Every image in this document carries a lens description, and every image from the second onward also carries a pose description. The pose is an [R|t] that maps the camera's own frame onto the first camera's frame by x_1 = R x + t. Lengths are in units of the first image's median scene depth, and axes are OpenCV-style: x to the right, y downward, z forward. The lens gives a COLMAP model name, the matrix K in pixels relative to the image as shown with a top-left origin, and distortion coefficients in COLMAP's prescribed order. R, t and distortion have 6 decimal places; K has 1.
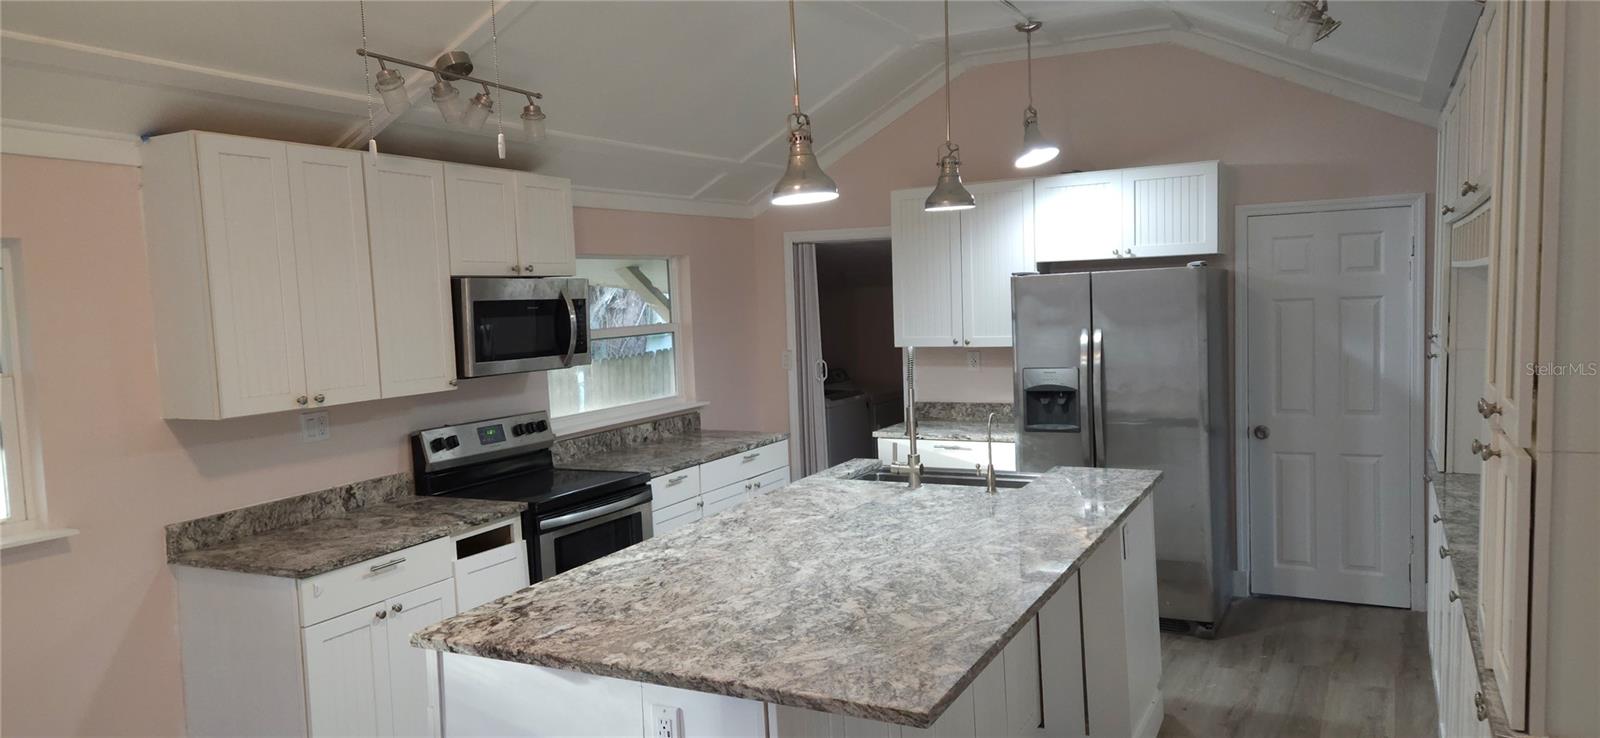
lens RADIAL K [[1067.5, 0, 810.9], [0, 1067.5, 378.7], [0, 0, 1]] dist [0.044378, -0.025252]
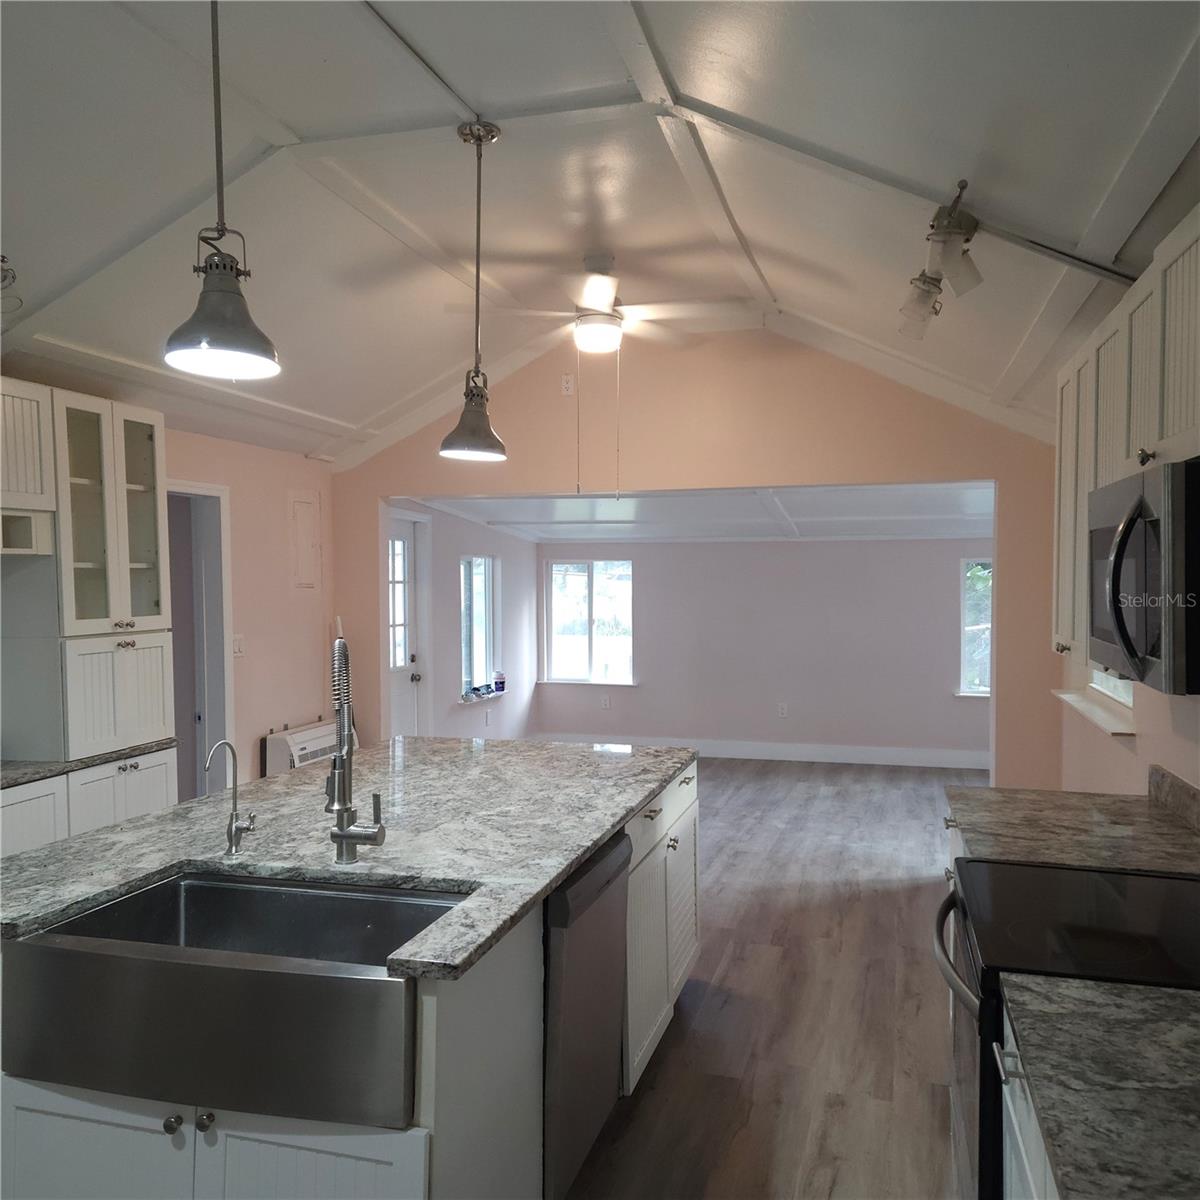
lens RADIAL K [[1069.4, 0, 599.5], [0, 1069.4, 597.1], [0, 0, 1]] dist [0.064094, -0.008641]
pose [[-0.975959, 0.044025, -0.213461, 0.110163], [0.021106, 0.993875, 0.108479, -0.158667], [0.216929, 0.101366, -0.970910, 2.196654]]
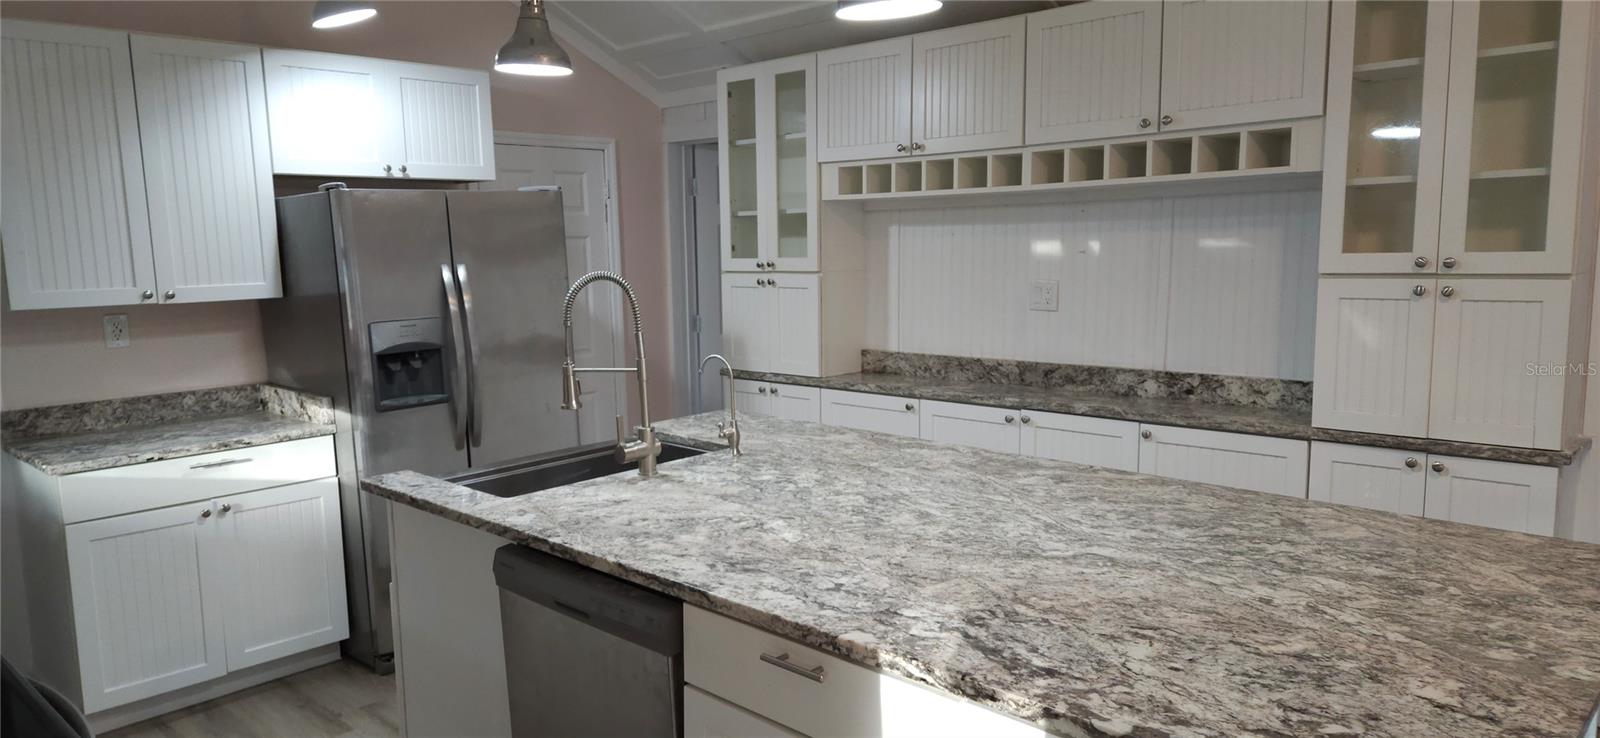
lens RADIAL K [[1067.5, 0, 779.1], [0, 1067.5, 382.8], [0, 0, 1]] dist [0.044378, -0.025252]
pose [[0.284732, -0.102435, 0.953119, -0.708653], [0.089810, 0.992752, 0.079865, -0.004970], [-0.954391, 0.062859, 0.291867, 0.967669]]
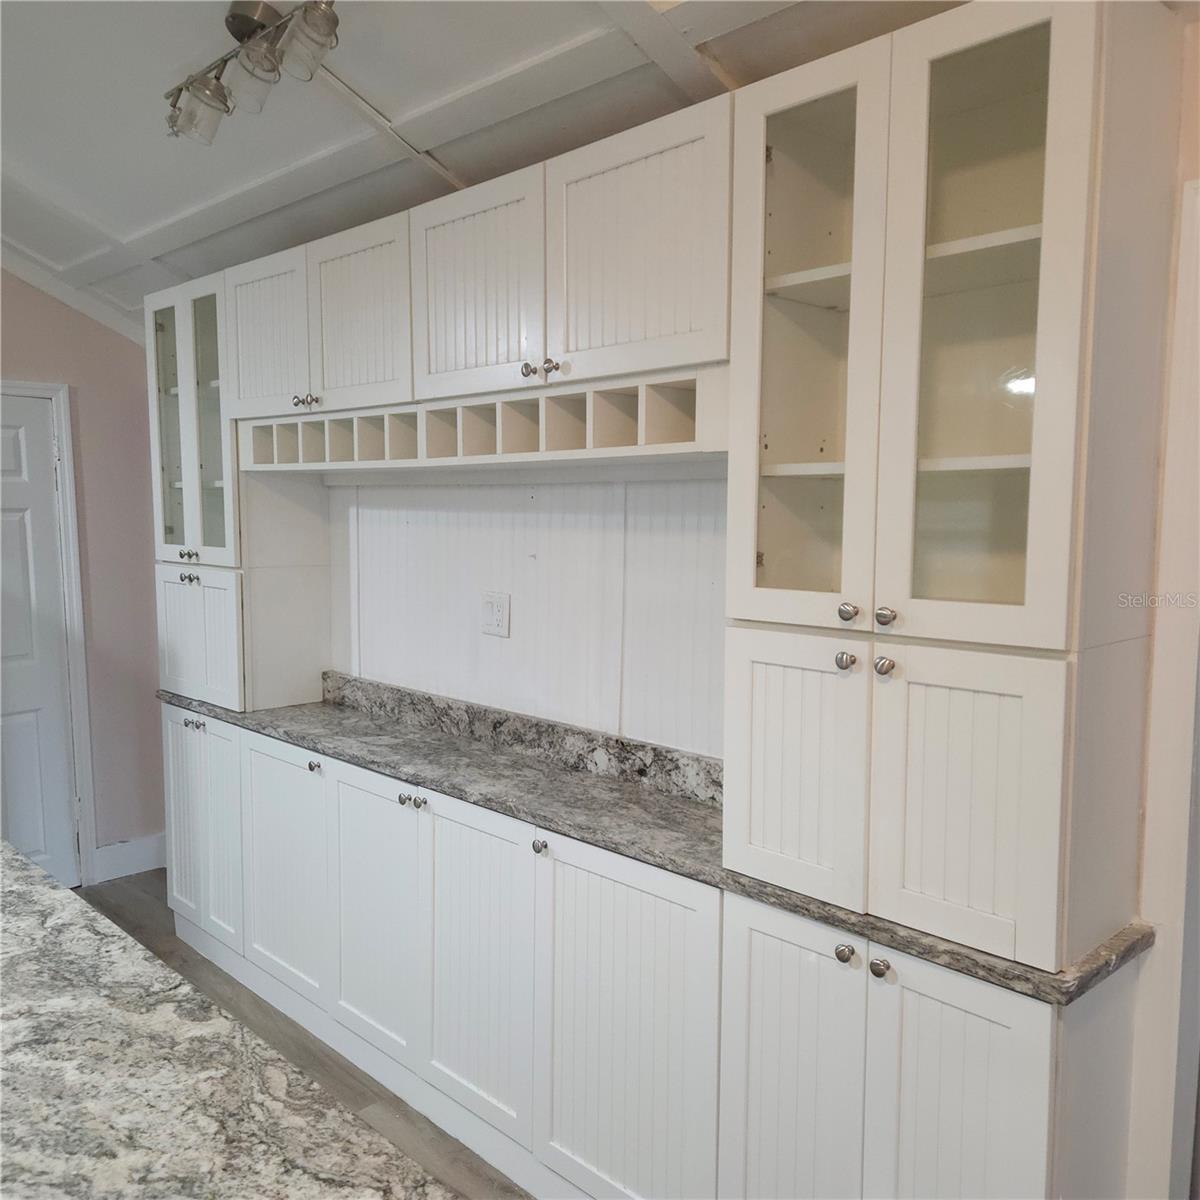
lens RADIAL K [[1069.4, 0, 600.9], [0, 1069.4, 608.8], [0, 0, 1]] dist [0.064094, -0.008641]
pose [[0.314264, -0.064023, 0.947174, -0.165440], [0.066936, 0.996735, 0.045164, -0.018729], [-0.946973, 0.049207, 0.317523, 0.630182]]
